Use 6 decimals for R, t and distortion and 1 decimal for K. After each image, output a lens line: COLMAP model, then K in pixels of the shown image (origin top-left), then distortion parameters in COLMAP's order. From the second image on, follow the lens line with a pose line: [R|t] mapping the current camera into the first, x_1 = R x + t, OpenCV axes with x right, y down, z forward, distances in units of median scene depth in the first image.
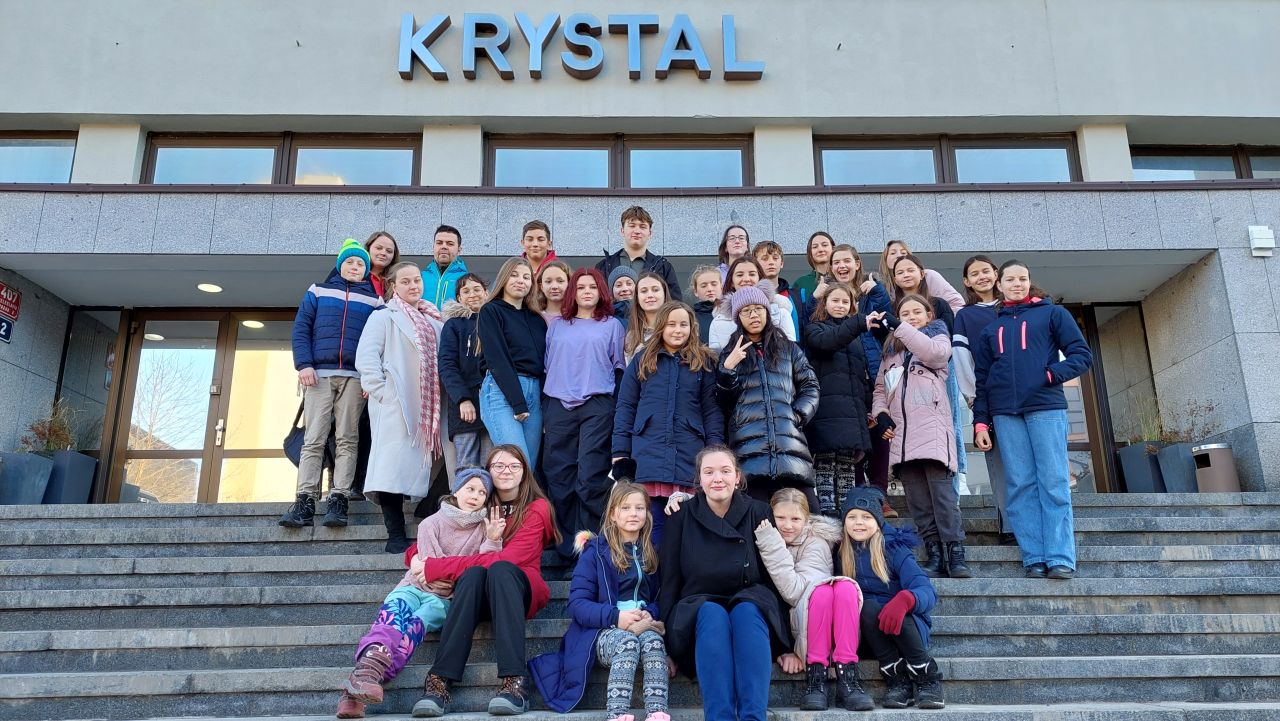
lens RADIAL K [[915.2, 0, 640.0], [0, 915.2, 360.5], [0, 0, 1]] dist [0.078297, -0.075440]
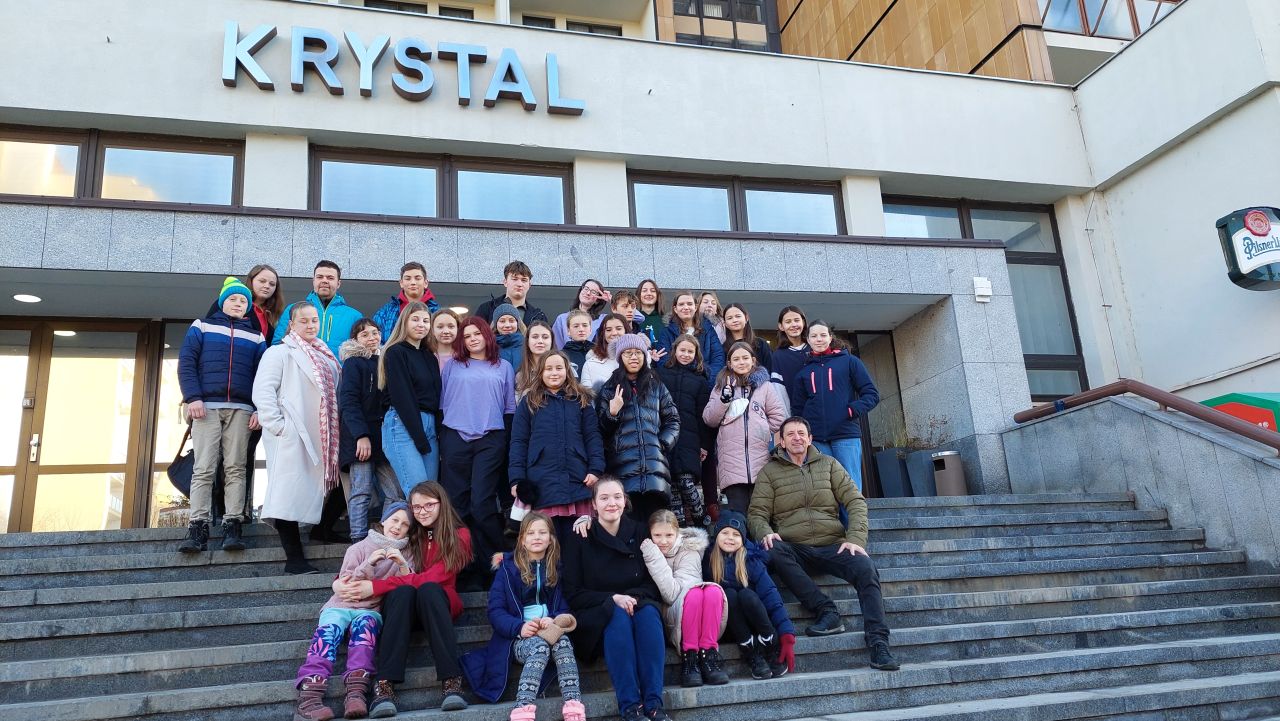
lens RADIAL K [[884.5, 0, 640.0], [0, 884.5, 360.5], [0, 0, 1]] dist [0.071311, -0.051508]
pose [[0.971839, 0.013987, 0.235229, -0.101855], [-0.015469, 0.999870, 0.004456, -0.044055], [-0.235136, -0.007969, 0.971930, -0.101216]]
